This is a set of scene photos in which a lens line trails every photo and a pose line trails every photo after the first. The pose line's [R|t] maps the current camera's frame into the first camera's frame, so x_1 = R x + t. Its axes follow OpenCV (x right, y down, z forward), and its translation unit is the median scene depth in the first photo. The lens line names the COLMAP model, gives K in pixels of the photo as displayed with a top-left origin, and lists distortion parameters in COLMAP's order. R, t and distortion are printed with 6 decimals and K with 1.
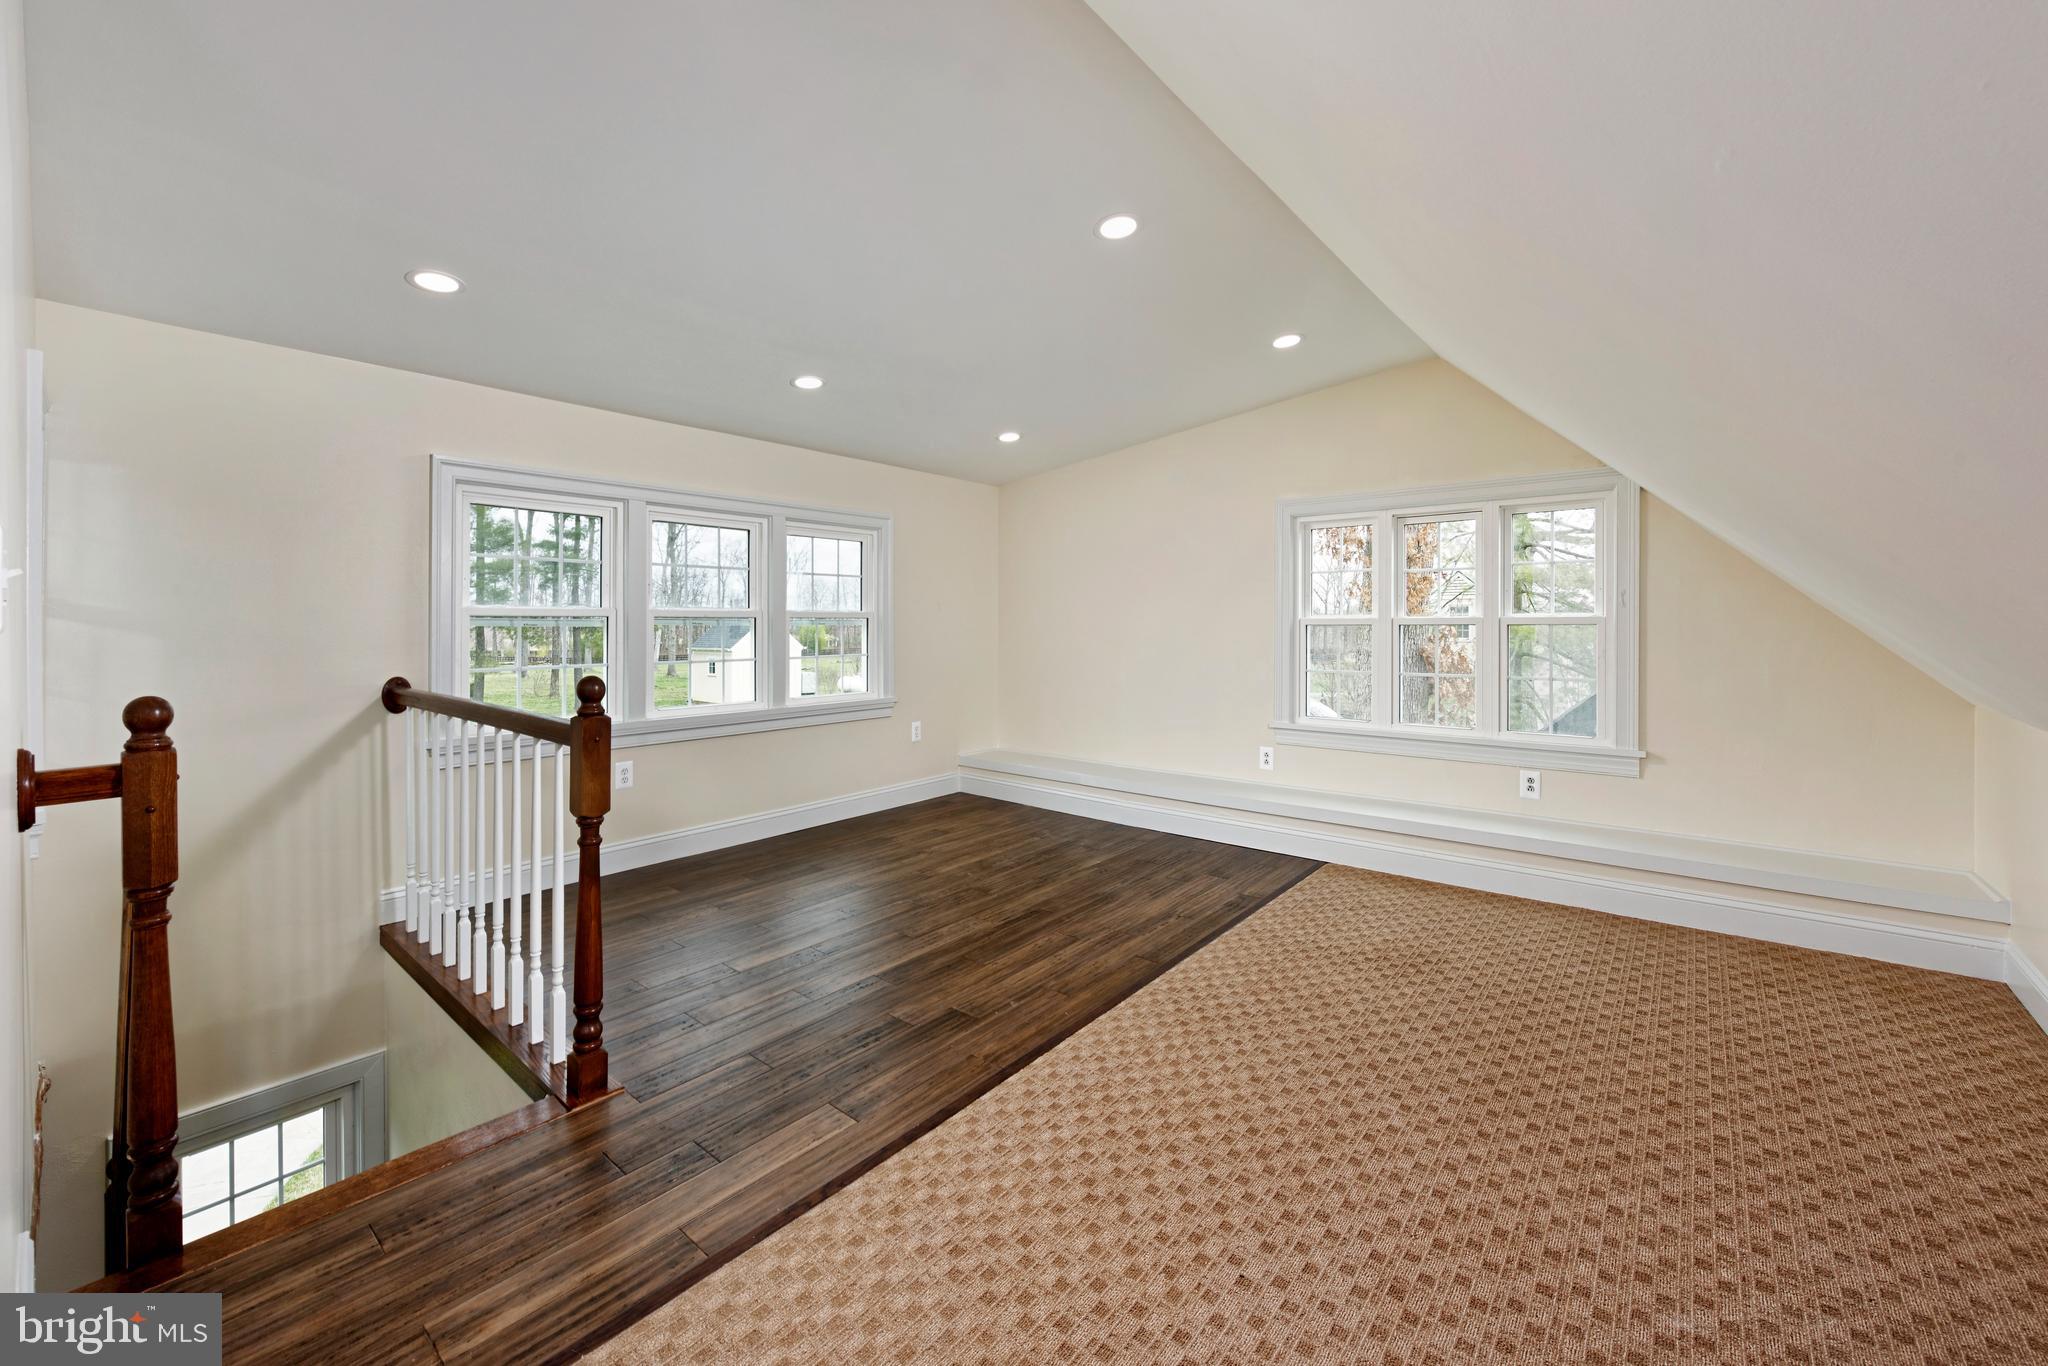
lens RADIAL K [[806.5, 0, 1024.1], [0, 806.5, 622.1], [0, 0, 1]] dist [-0.002403, -0.000227]
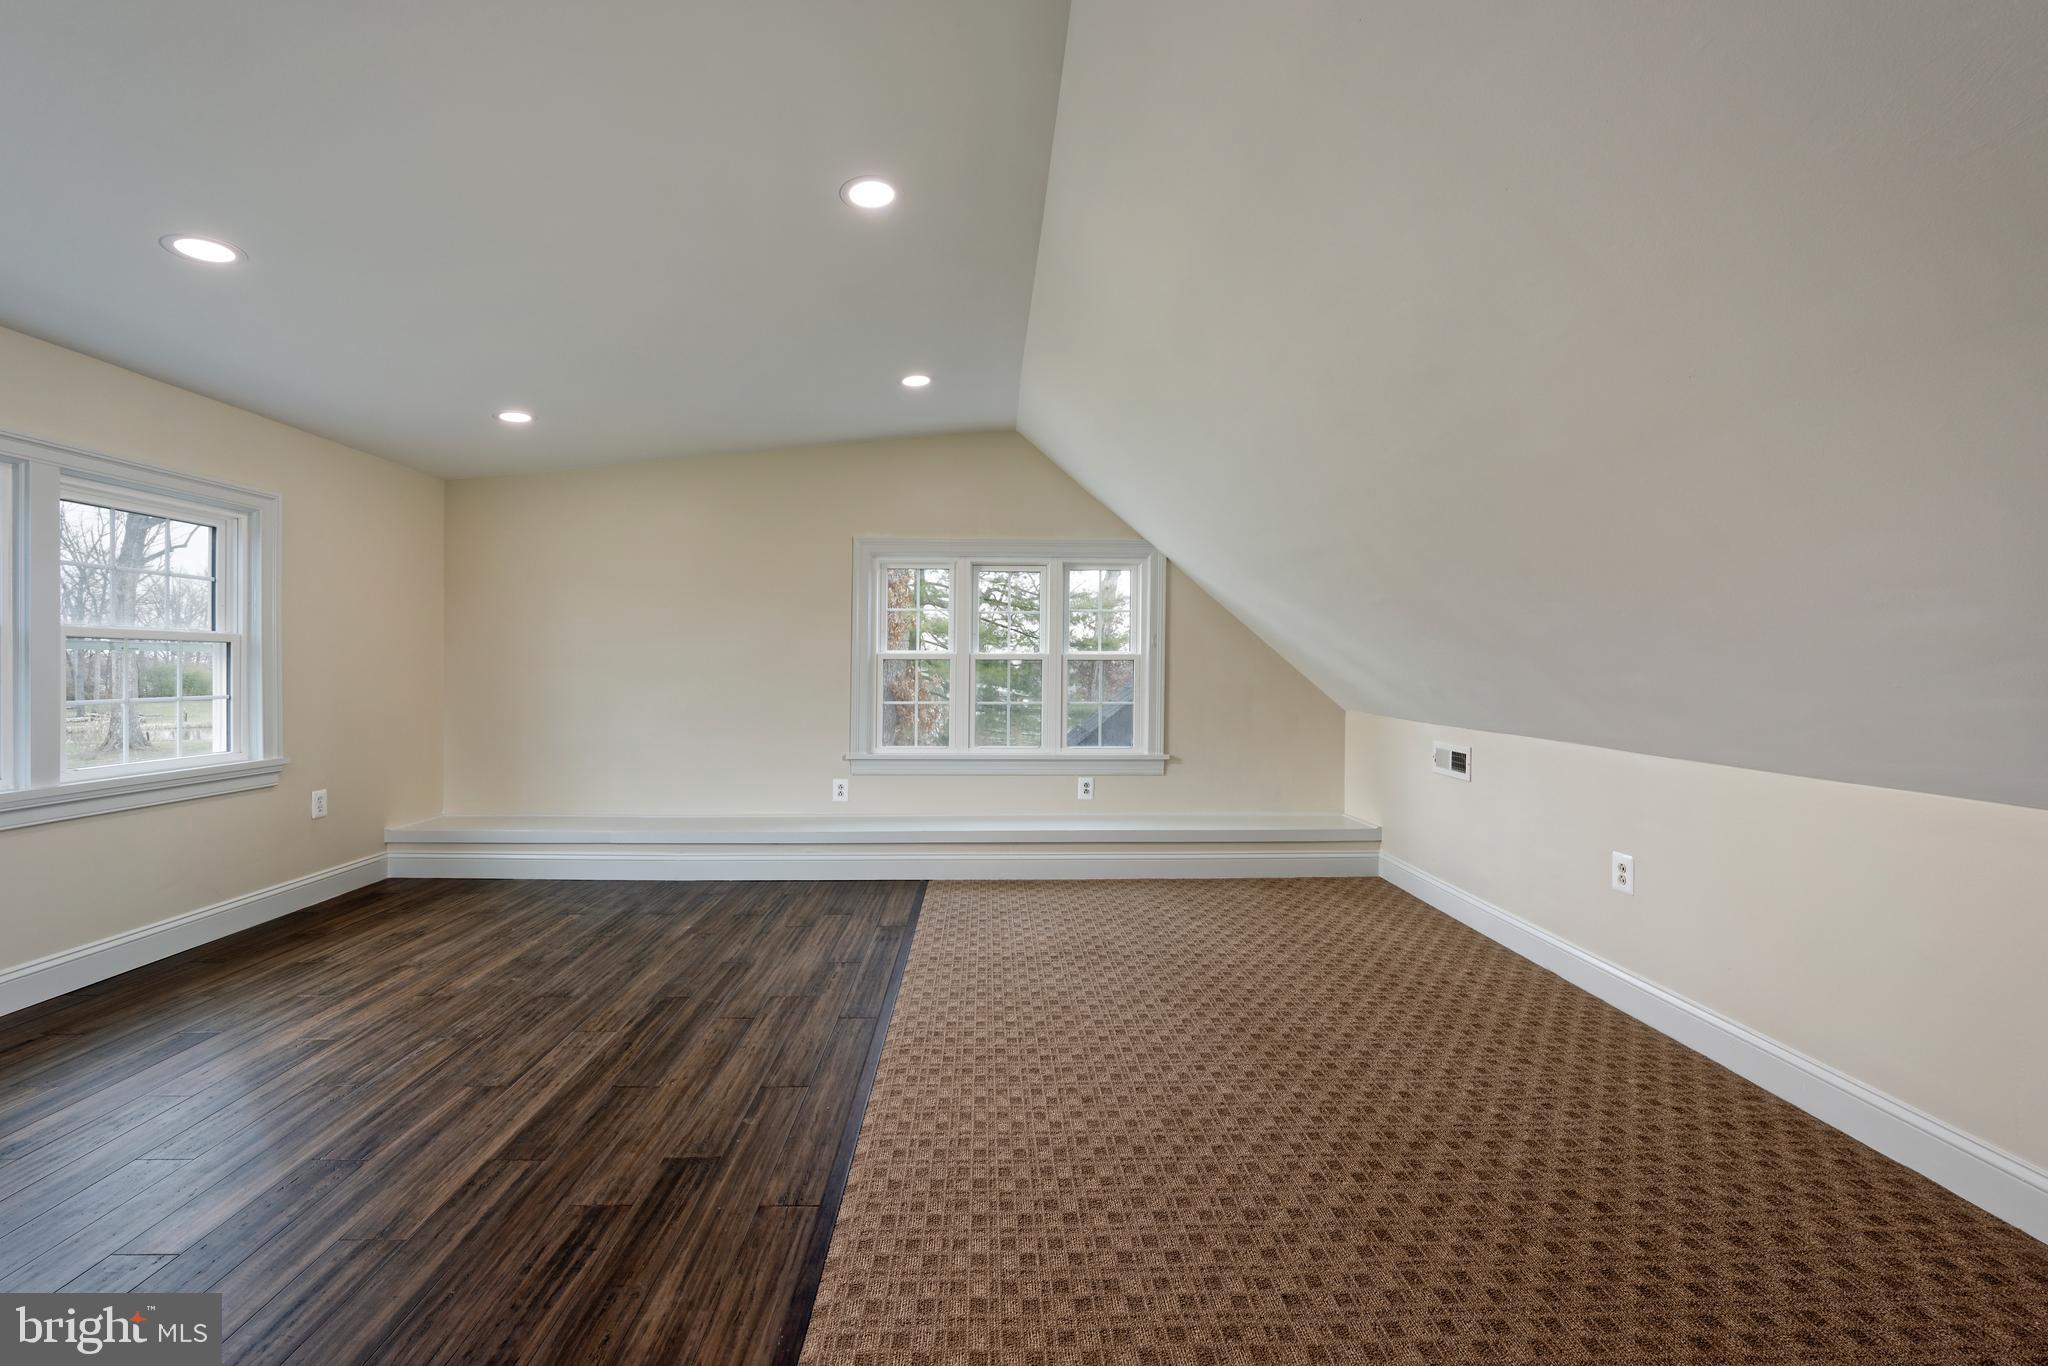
lens RADIAL K [[751.0, 0, 1010.3], [0, 751.0, 677.3], [0, 0, 1]] dist [-0.002314, -0.000268]
pose [[0.754292, 0.001379, 0.656537, -0.292058], [-0.012171, 0.999855, 0.011883, 0.022788], [-0.656426, -0.016954, 0.754200, 0.267975]]
